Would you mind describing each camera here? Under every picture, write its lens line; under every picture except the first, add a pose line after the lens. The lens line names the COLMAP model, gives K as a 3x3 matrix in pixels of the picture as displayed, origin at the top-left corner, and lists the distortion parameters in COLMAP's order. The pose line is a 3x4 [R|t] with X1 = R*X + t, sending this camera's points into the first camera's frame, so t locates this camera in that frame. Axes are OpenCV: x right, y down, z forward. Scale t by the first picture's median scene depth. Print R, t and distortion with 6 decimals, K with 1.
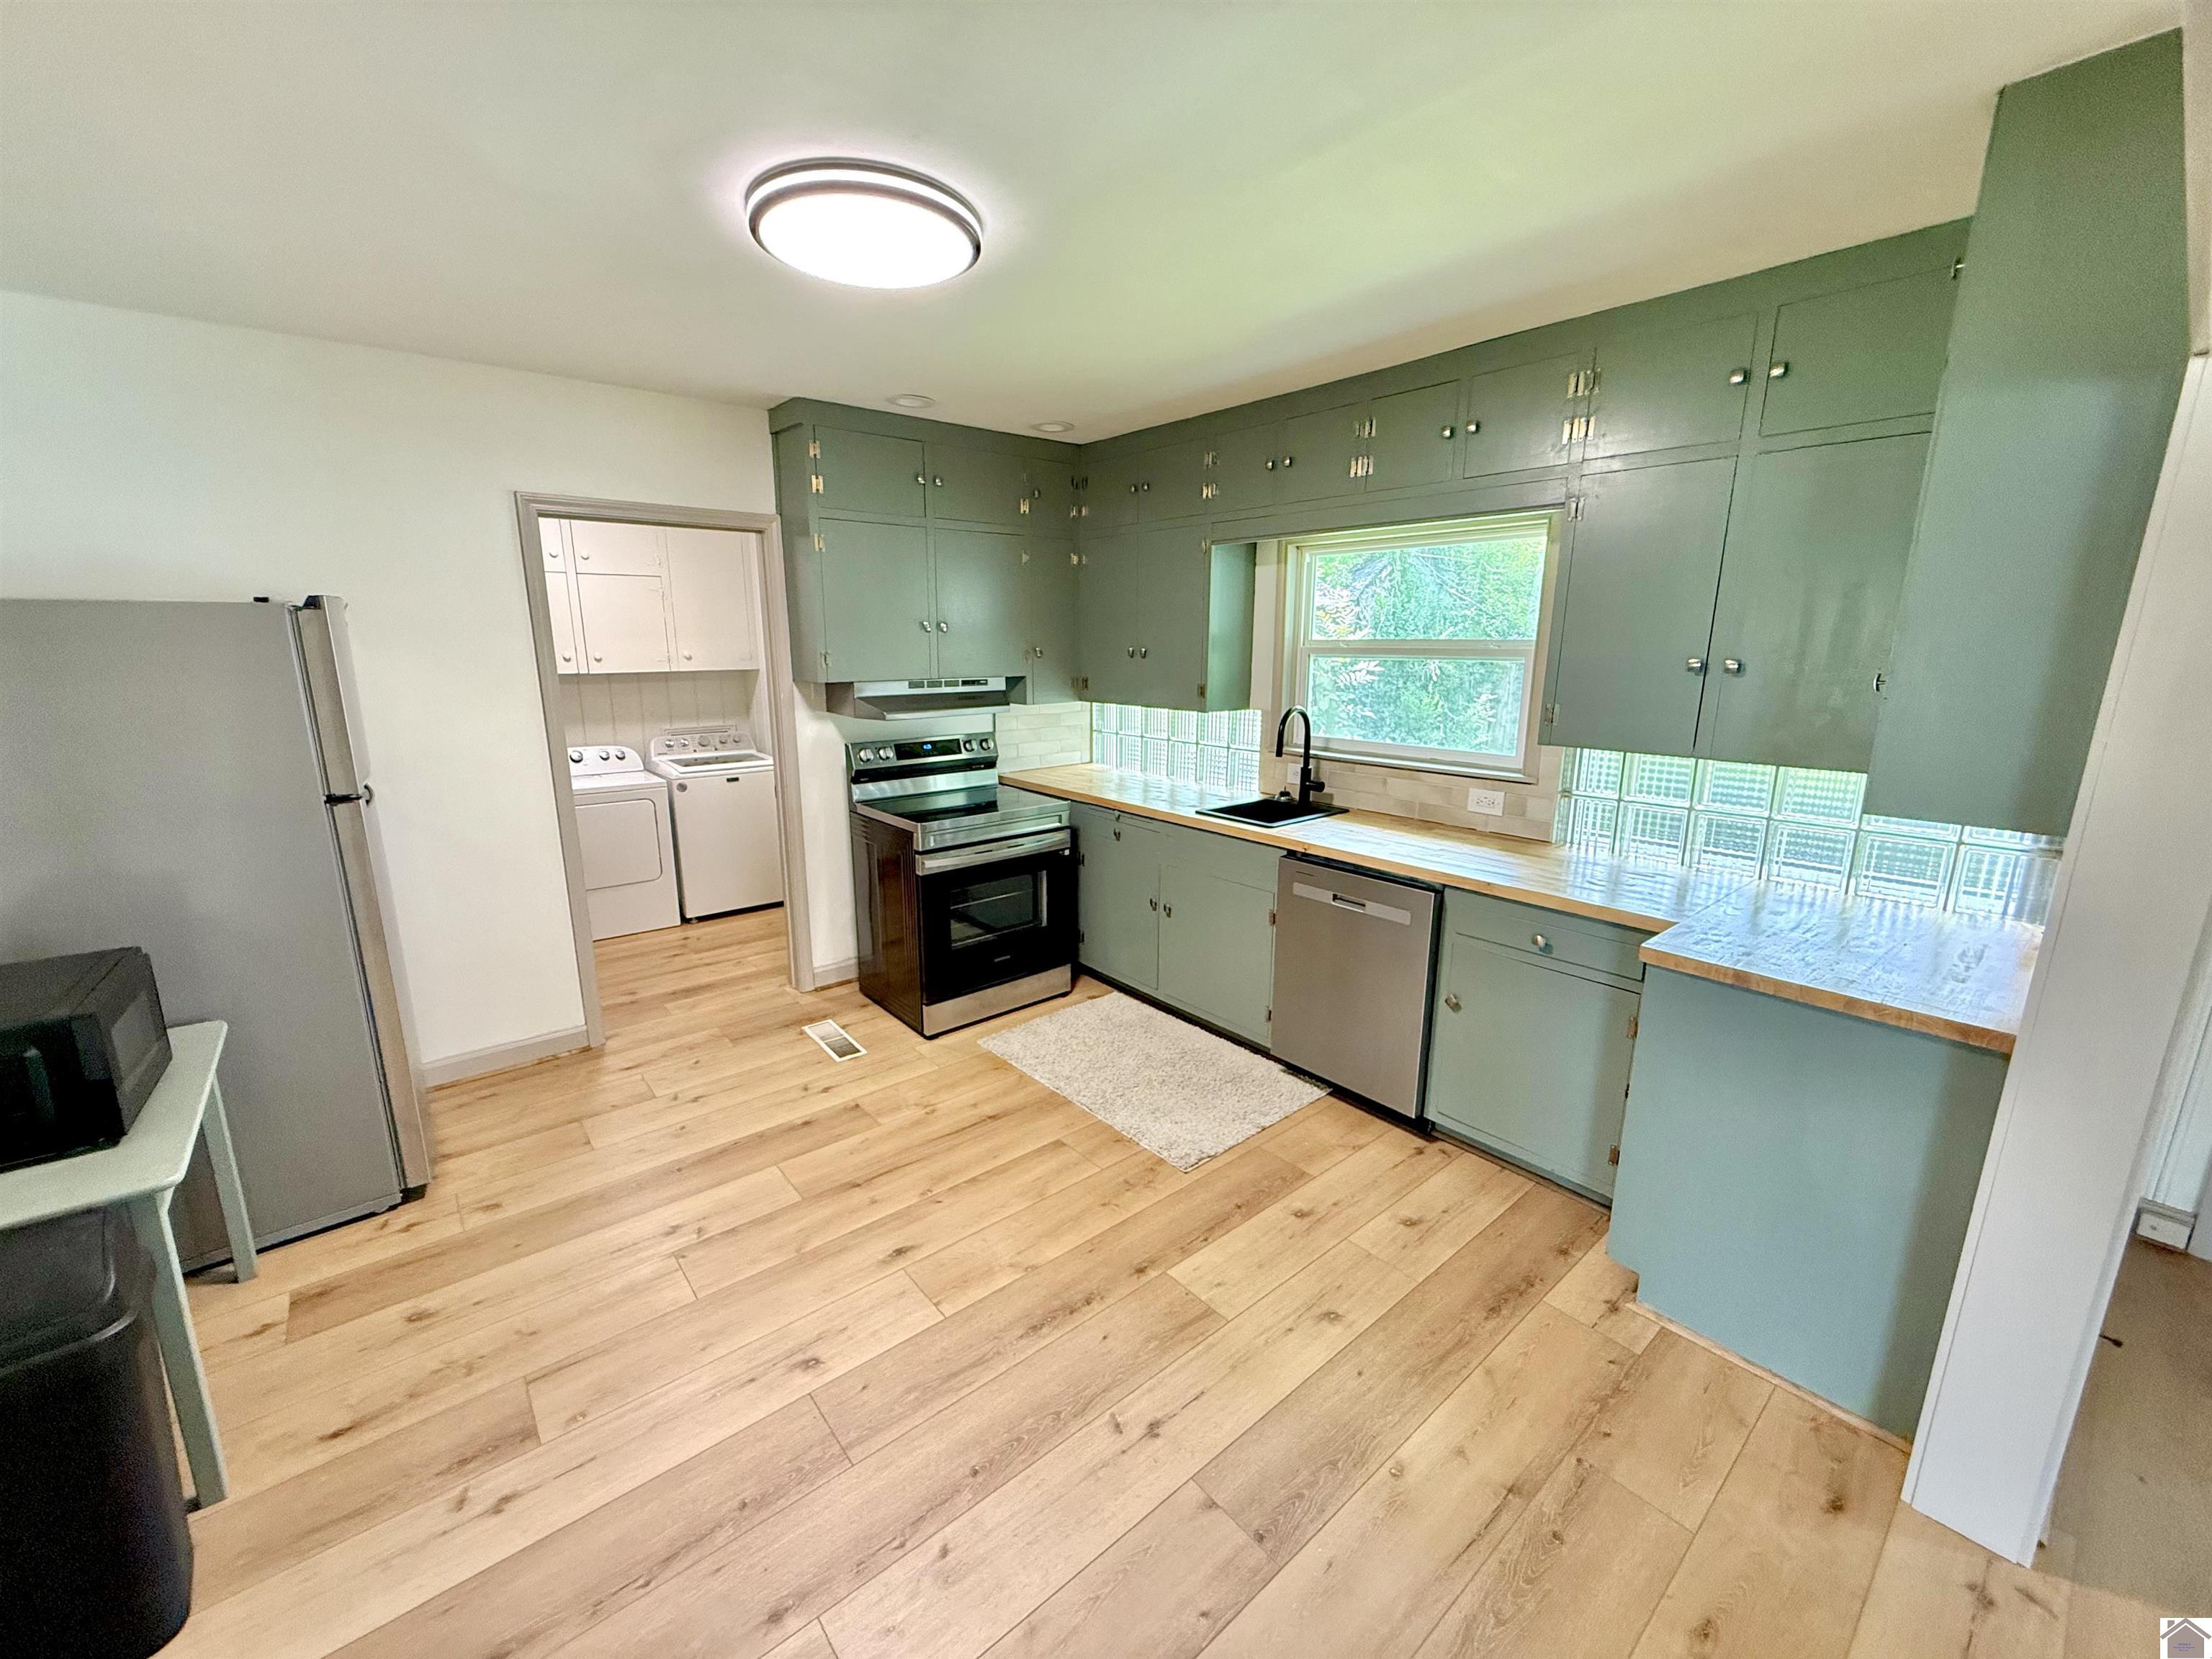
lens RADIAL K [[883.5, 0, 1095.5], [0, 883.5, 829.5], [0, 0, 1]] dist [0.000117, 0.000325]
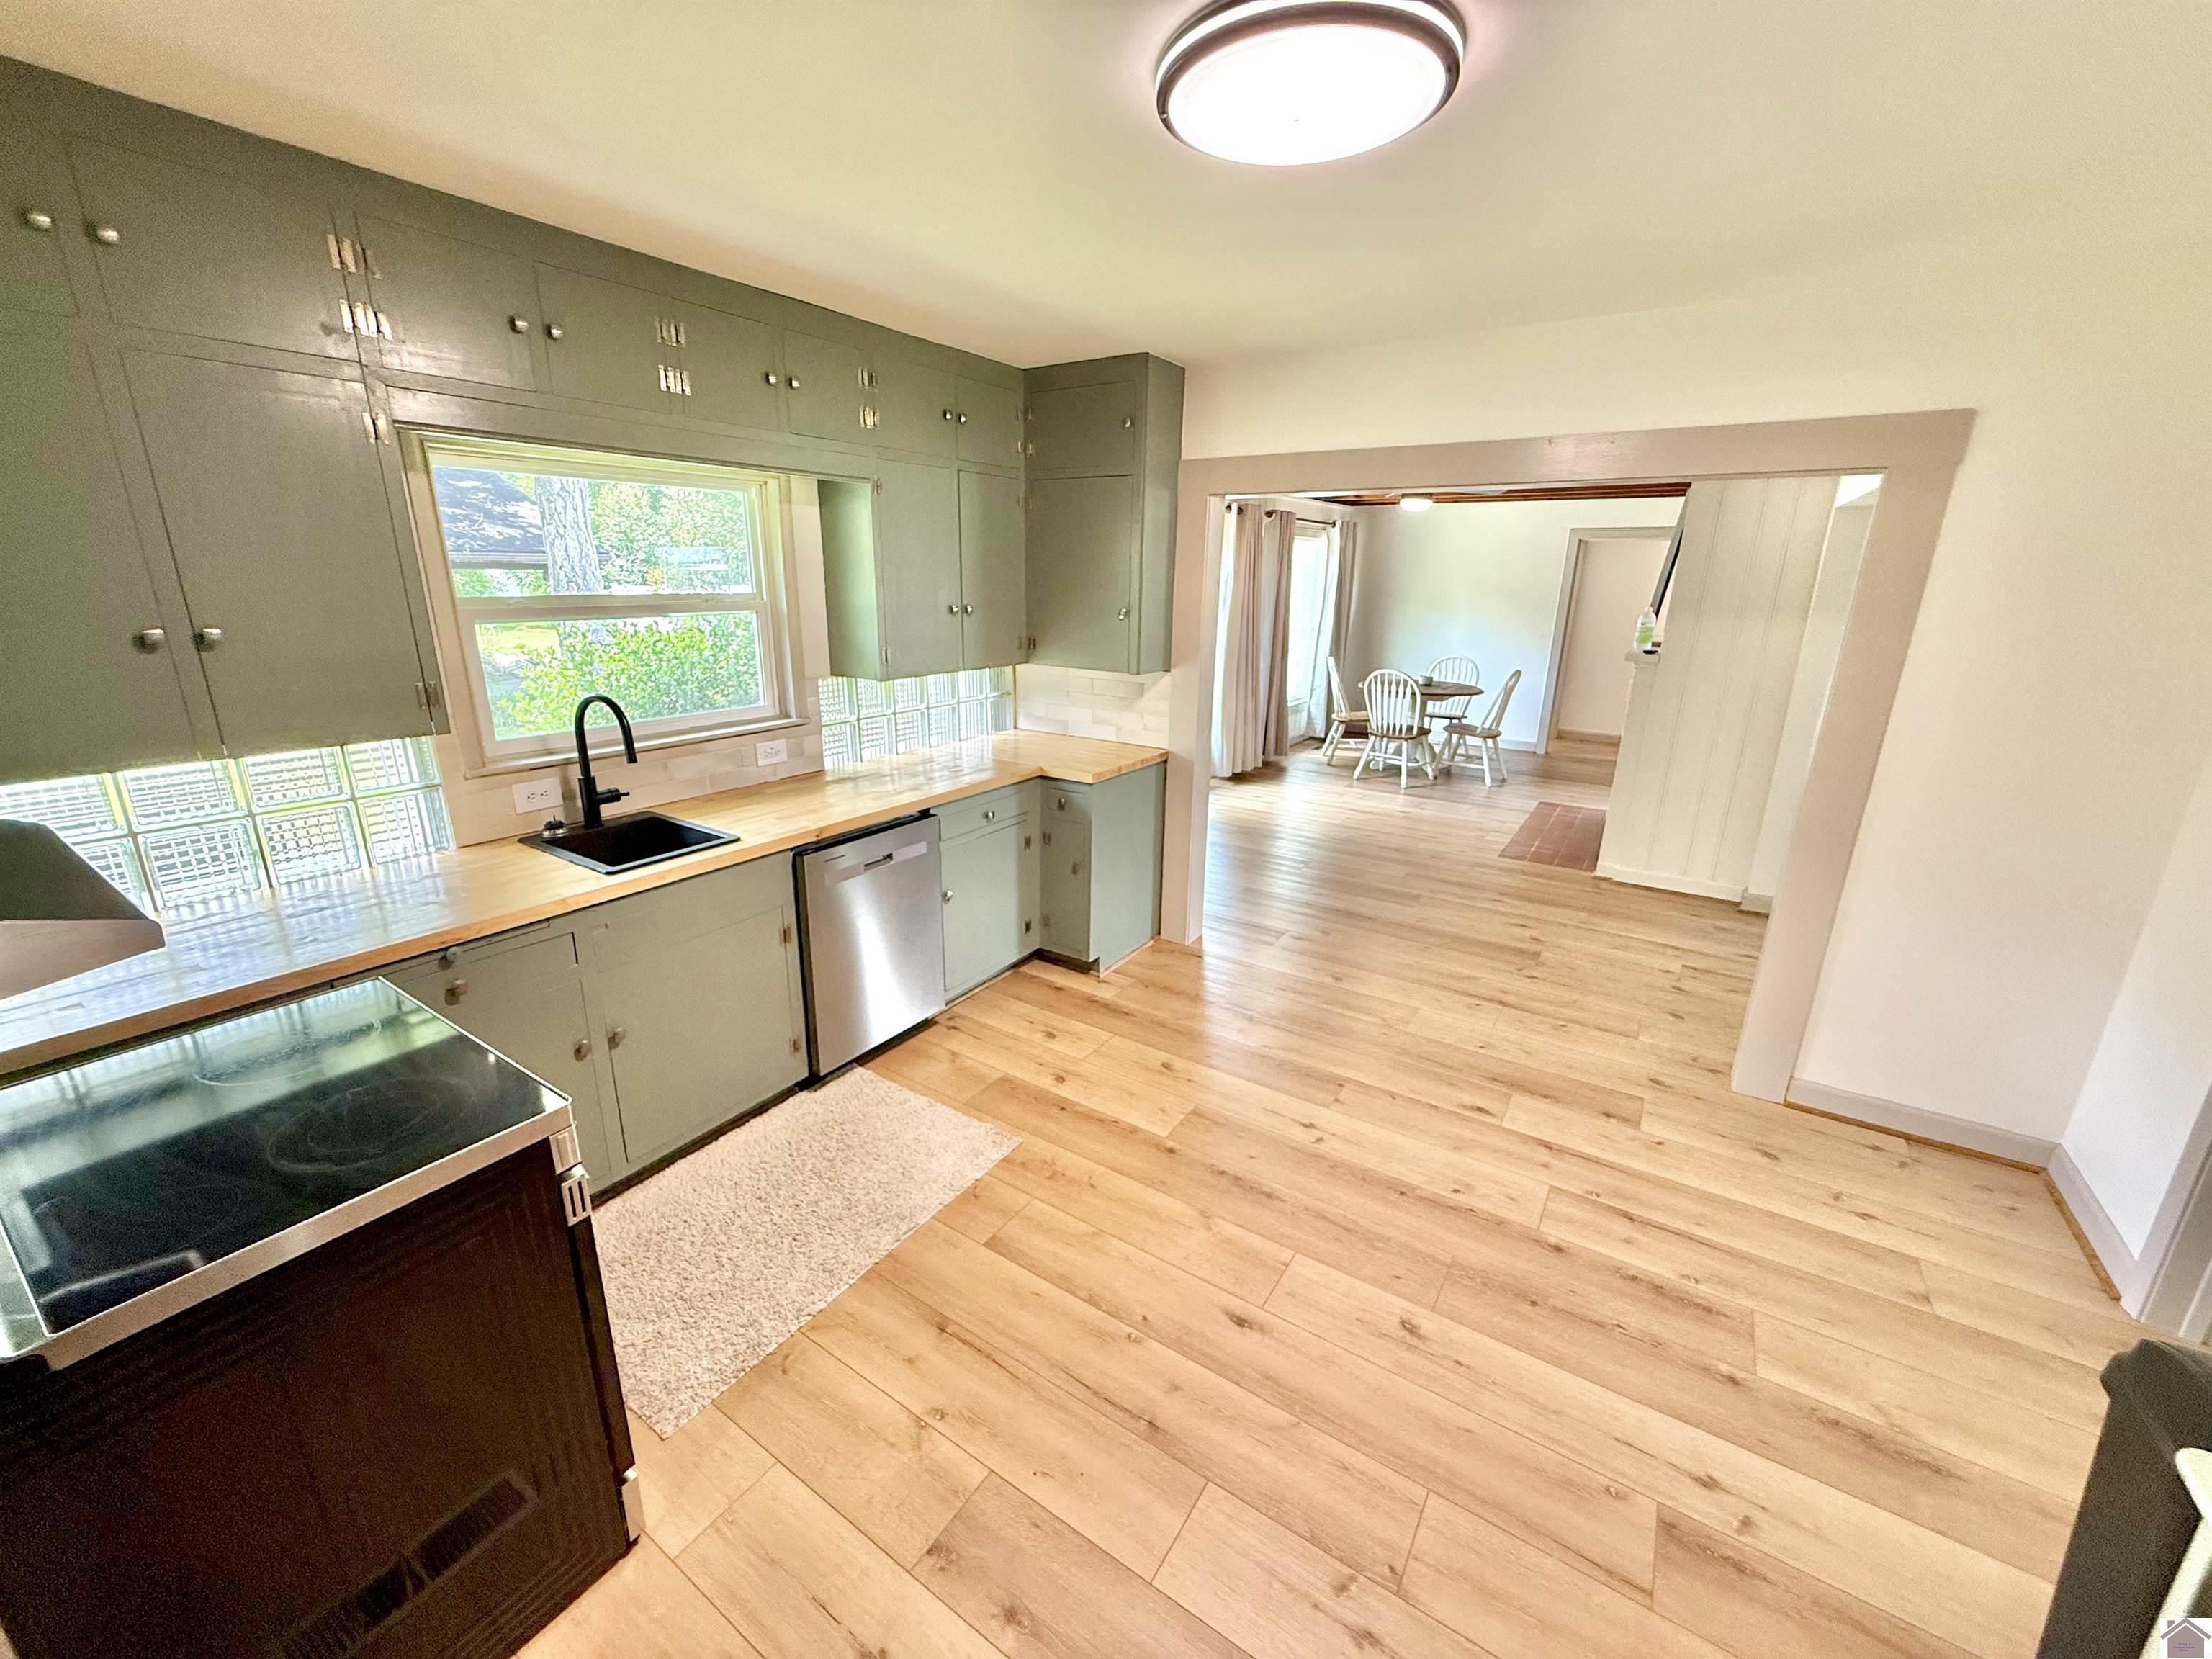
lens RADIAL K [[863.2, 0, 1102.1], [0, 863.2, 835.1], [0, 0, 1]] dist [-0.006883, -0.000170]
pose [[-0.278129, -0.281224, 0.918454, -0.673034], [0.196359, 0.919343, 0.340958, -0.229898], [-0.940259, 0.275177, -0.200475, 0.944629]]
